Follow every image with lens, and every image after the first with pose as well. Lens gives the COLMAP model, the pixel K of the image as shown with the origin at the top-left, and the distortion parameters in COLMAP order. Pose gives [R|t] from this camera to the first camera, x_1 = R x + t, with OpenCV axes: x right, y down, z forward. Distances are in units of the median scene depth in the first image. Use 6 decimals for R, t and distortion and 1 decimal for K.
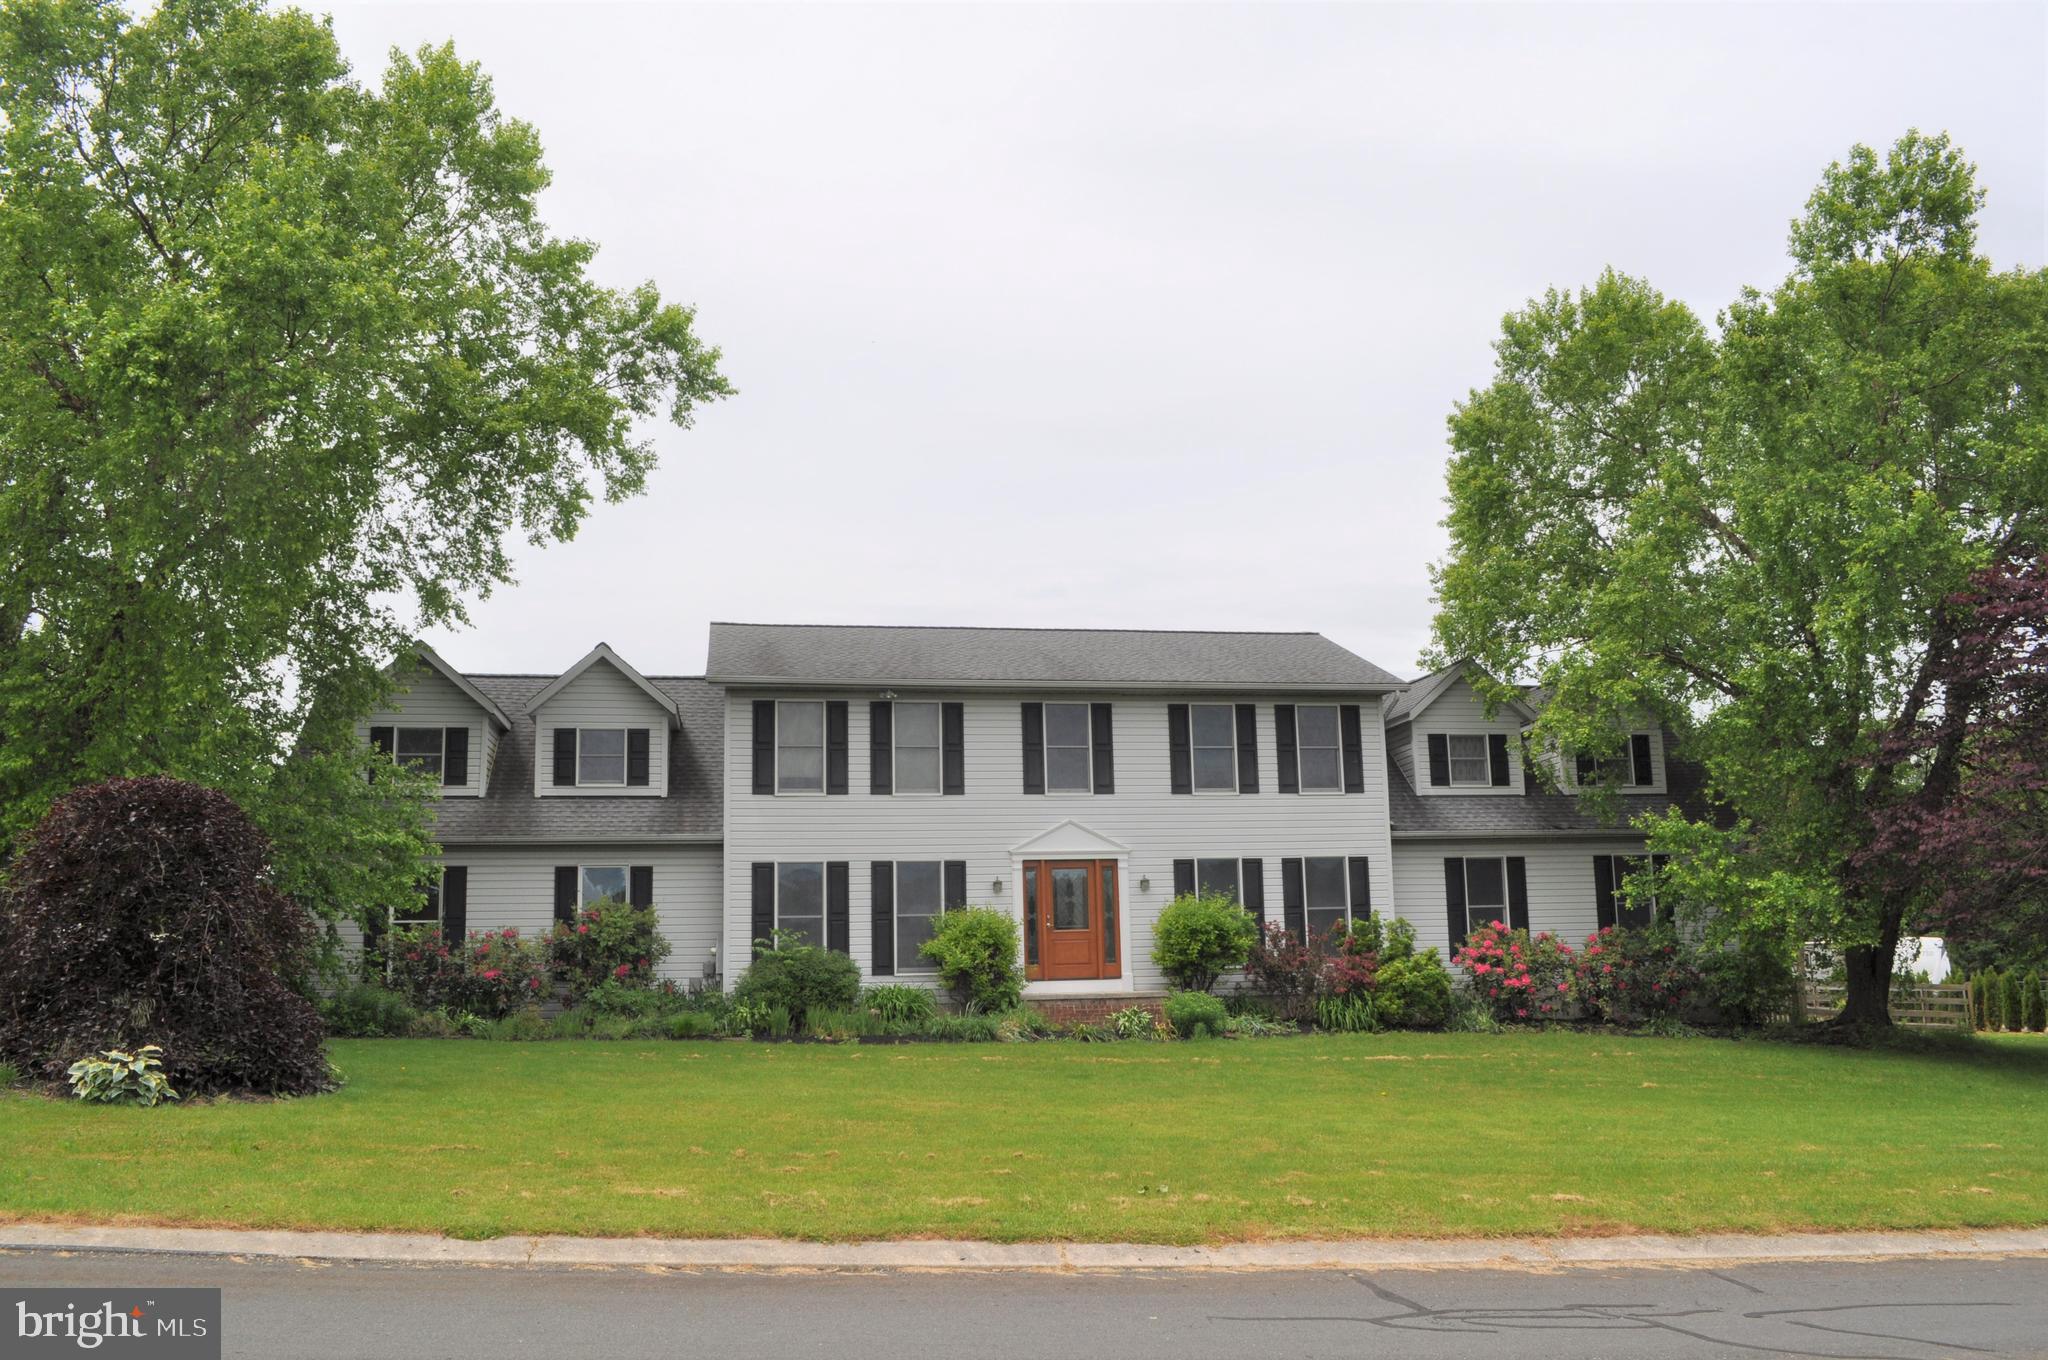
lens RADIAL K [[1618.4, 0, 1027.7], [0, 1618.4, 697.3], [0, 0, 1]] dist [-0.080763, 0.009557]
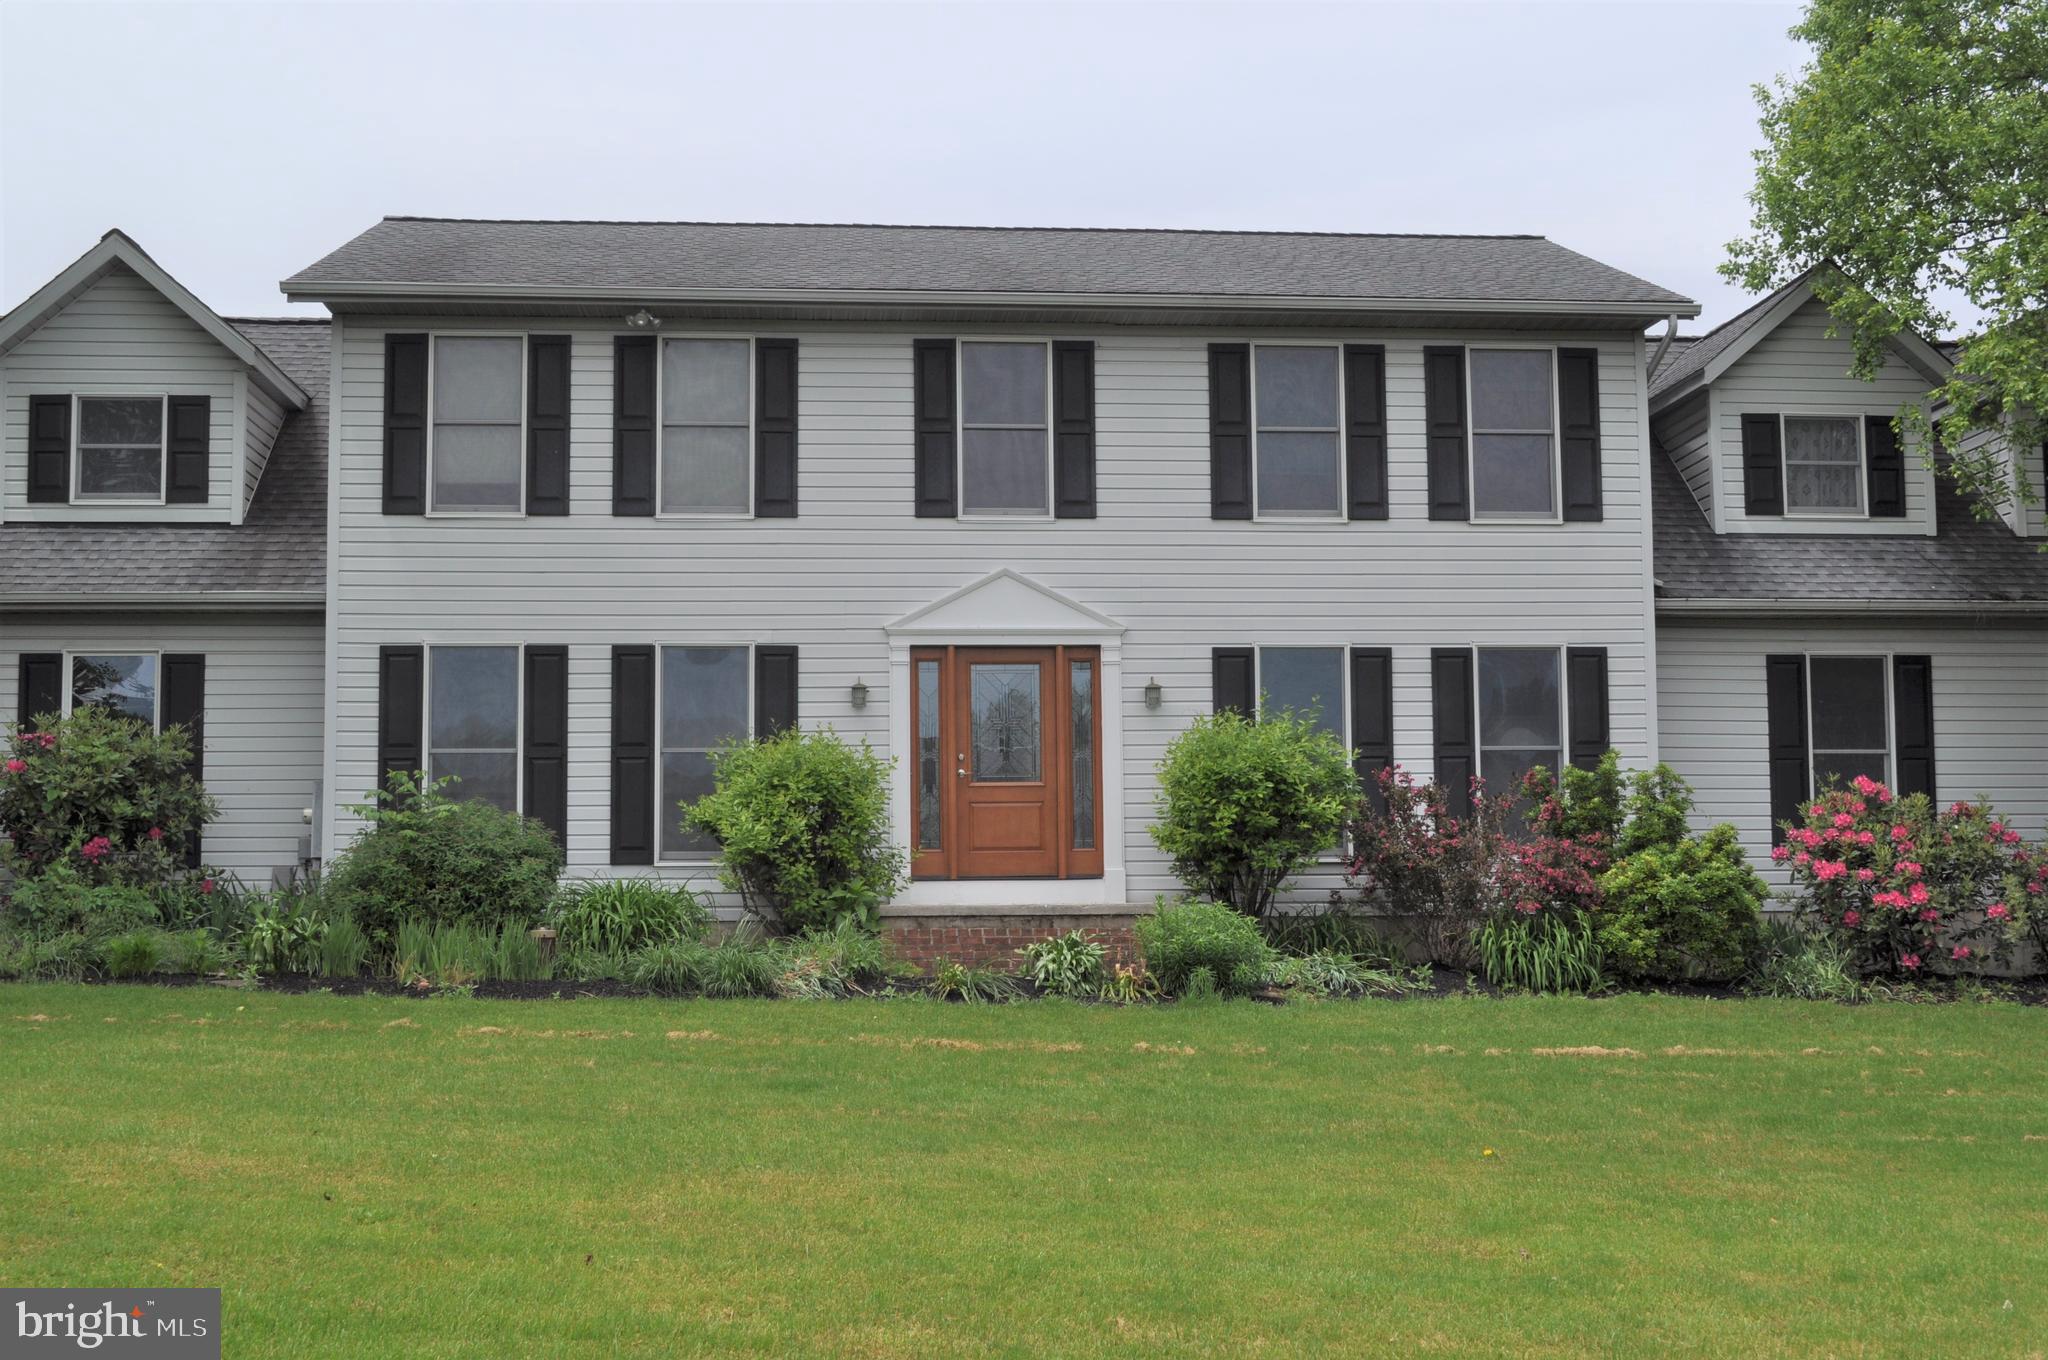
lens RADIAL K [[2316.9, 0, 1022.3], [0, 2316.9, 701.7], [0, 0, 1]] dist [-0.050153, 0.002566]
pose [[0.995405, 0.006471, -0.095540, 0.102423], [0.001838, 0.996240, 0.086622, 0.055132], [0.095741, -0.086399, 0.991650, 0.276498]]
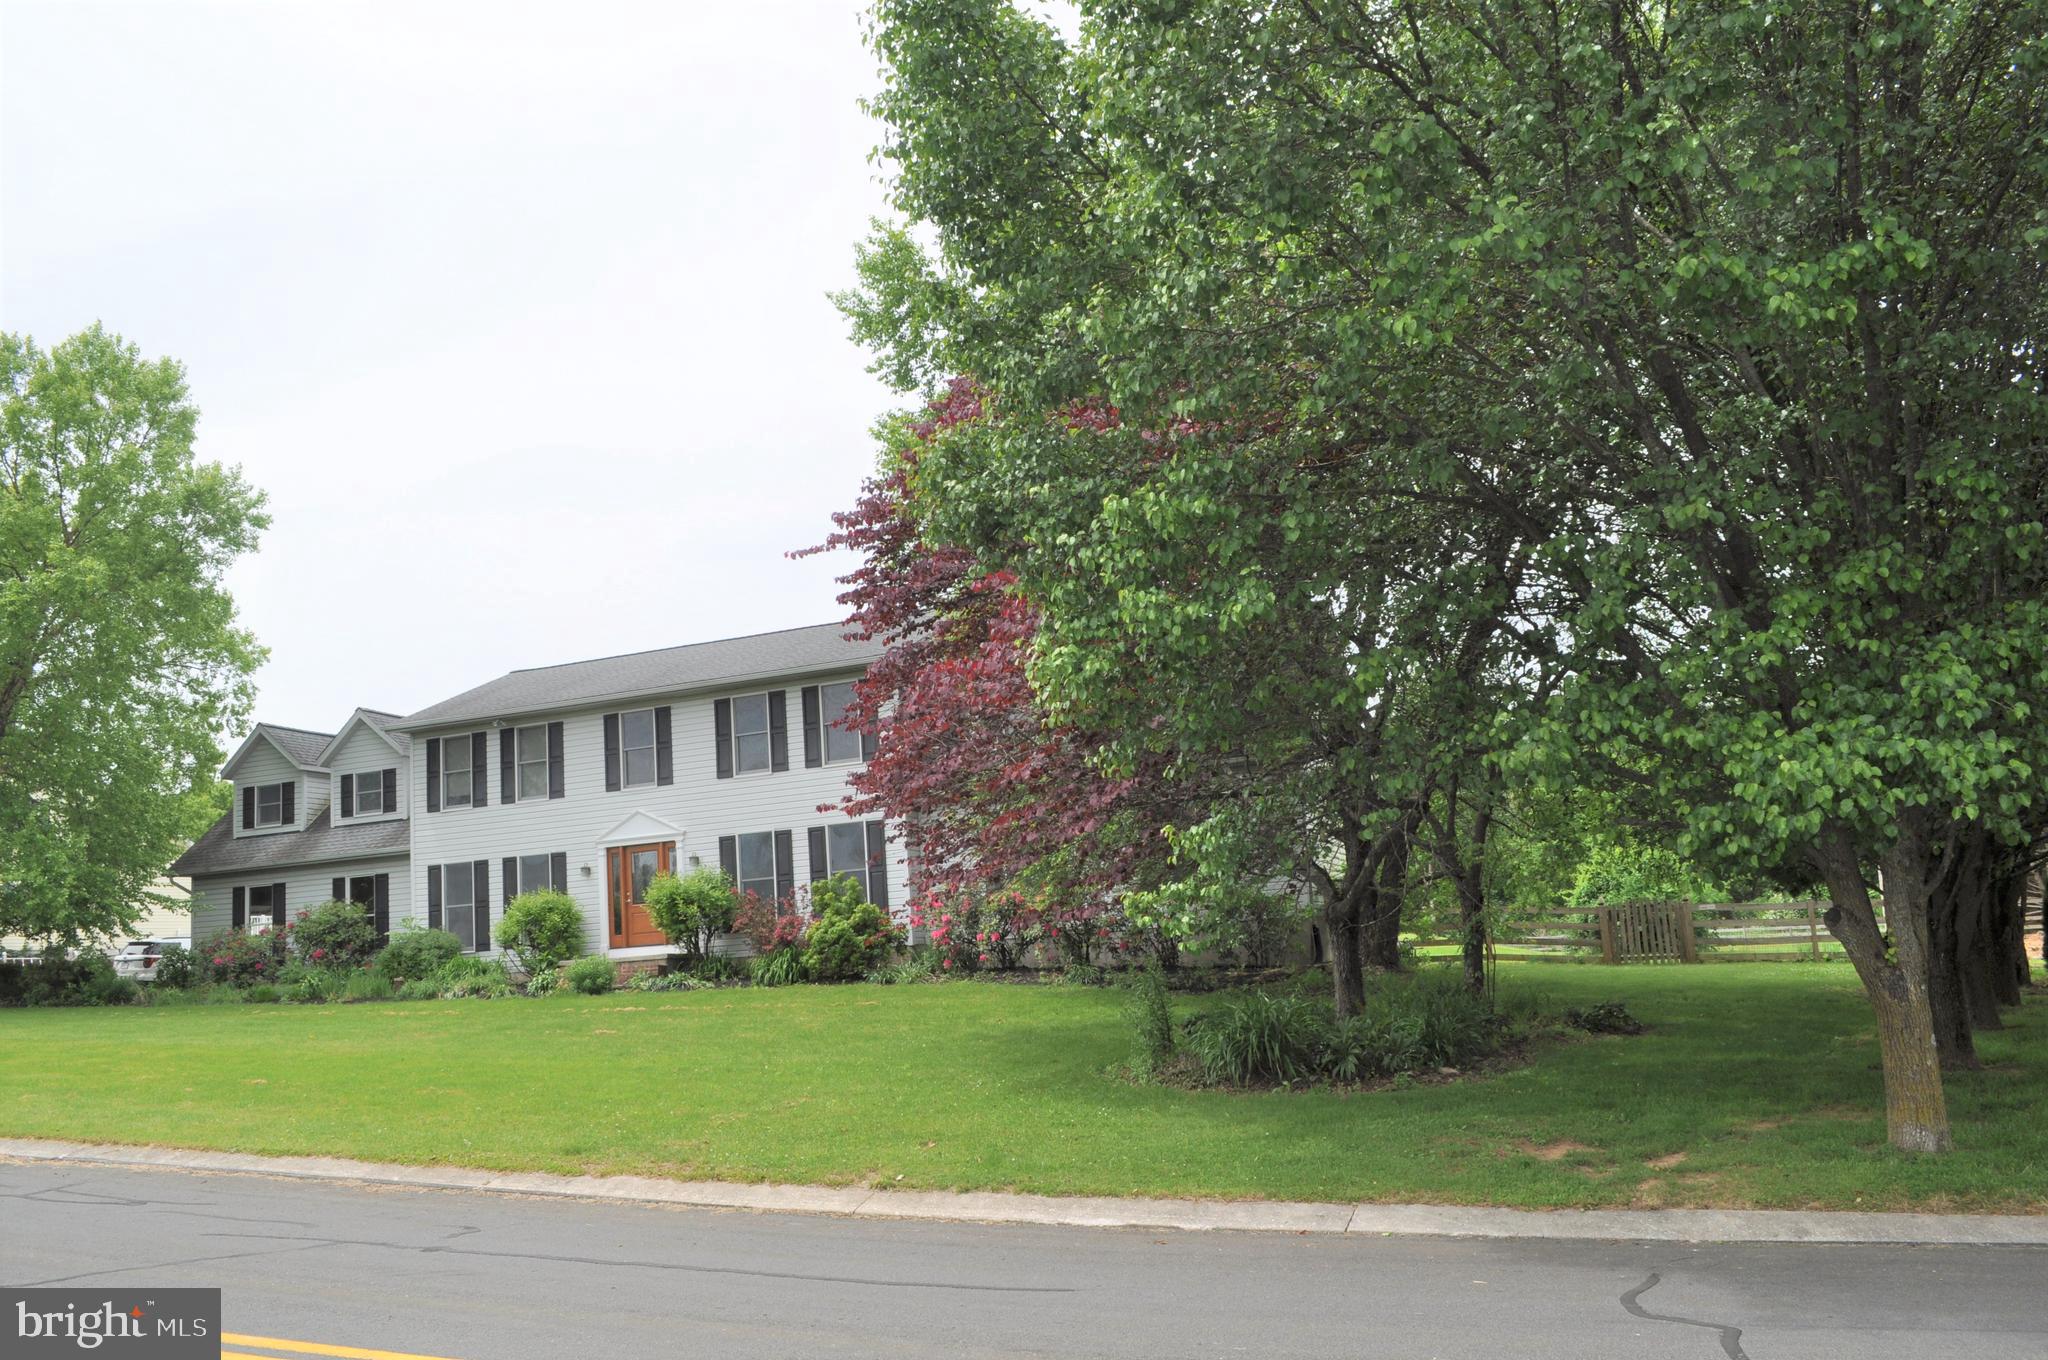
lens RADIAL K [[1618.4, 0, 1027.7], [0, 1618.4, 697.3], [0, 0, 1]] dist [-0.080763, 0.009557]
pose [[0.858441, -0.120044, -0.498667, 0.868623], [0.132062, 0.991177, -0.011265, 0.045609], [0.495620, -0.056185, 0.866721, 0.135588]]
